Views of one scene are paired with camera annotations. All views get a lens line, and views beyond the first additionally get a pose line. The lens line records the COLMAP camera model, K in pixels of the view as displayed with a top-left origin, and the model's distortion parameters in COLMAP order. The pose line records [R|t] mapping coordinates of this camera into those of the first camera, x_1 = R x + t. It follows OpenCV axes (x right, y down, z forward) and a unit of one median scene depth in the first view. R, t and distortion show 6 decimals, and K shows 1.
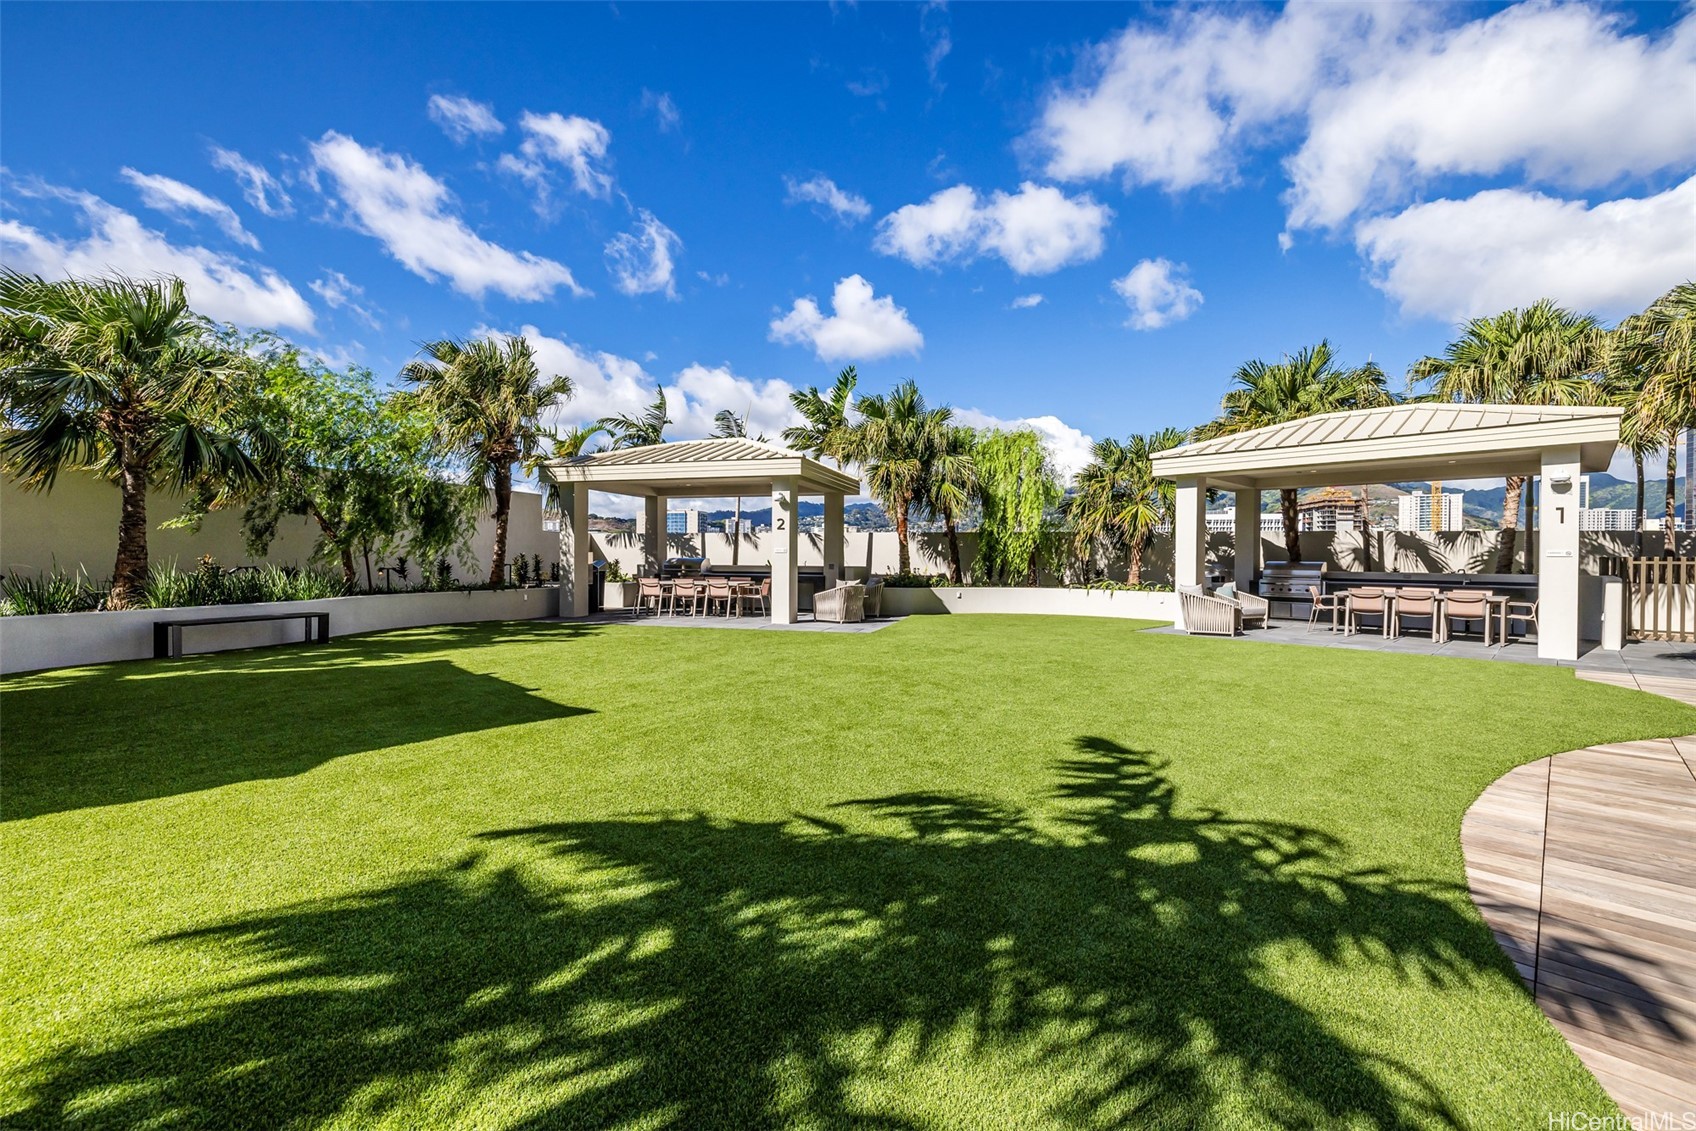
lens RADIAL K [[712.2, 0, 848.0], [0, 712.2, 565.5], [0, 0, 1]] dist [-0.001430, -0.000260]
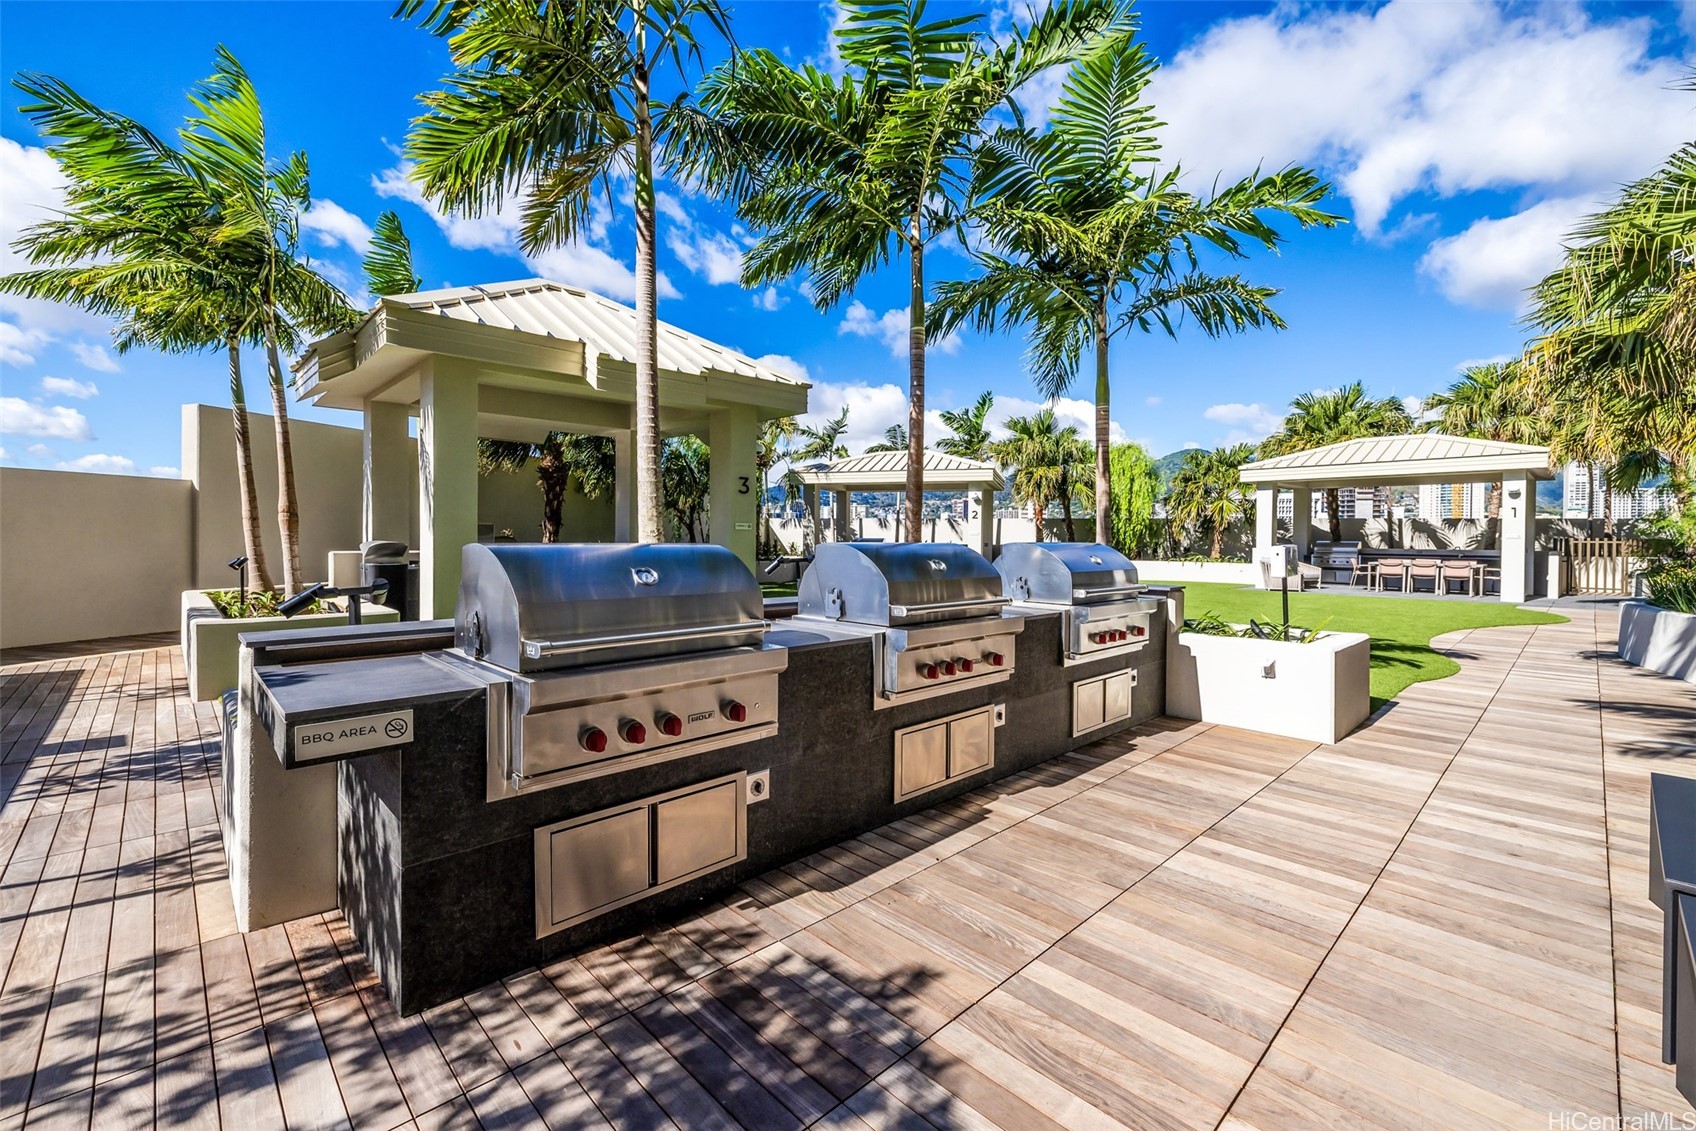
lens RADIAL K [[722.7, 0, 845.0], [0, 722.7, 542.9], [0, 0, 1]] dist [0.001032, 0.000183]
pose [[0.999921, -0.000351, -0.012560, -0.324140], [0.000321, 0.999997, -0.002428, 0.000632], [0.012561, 0.002424, 0.999918, -0.433416]]
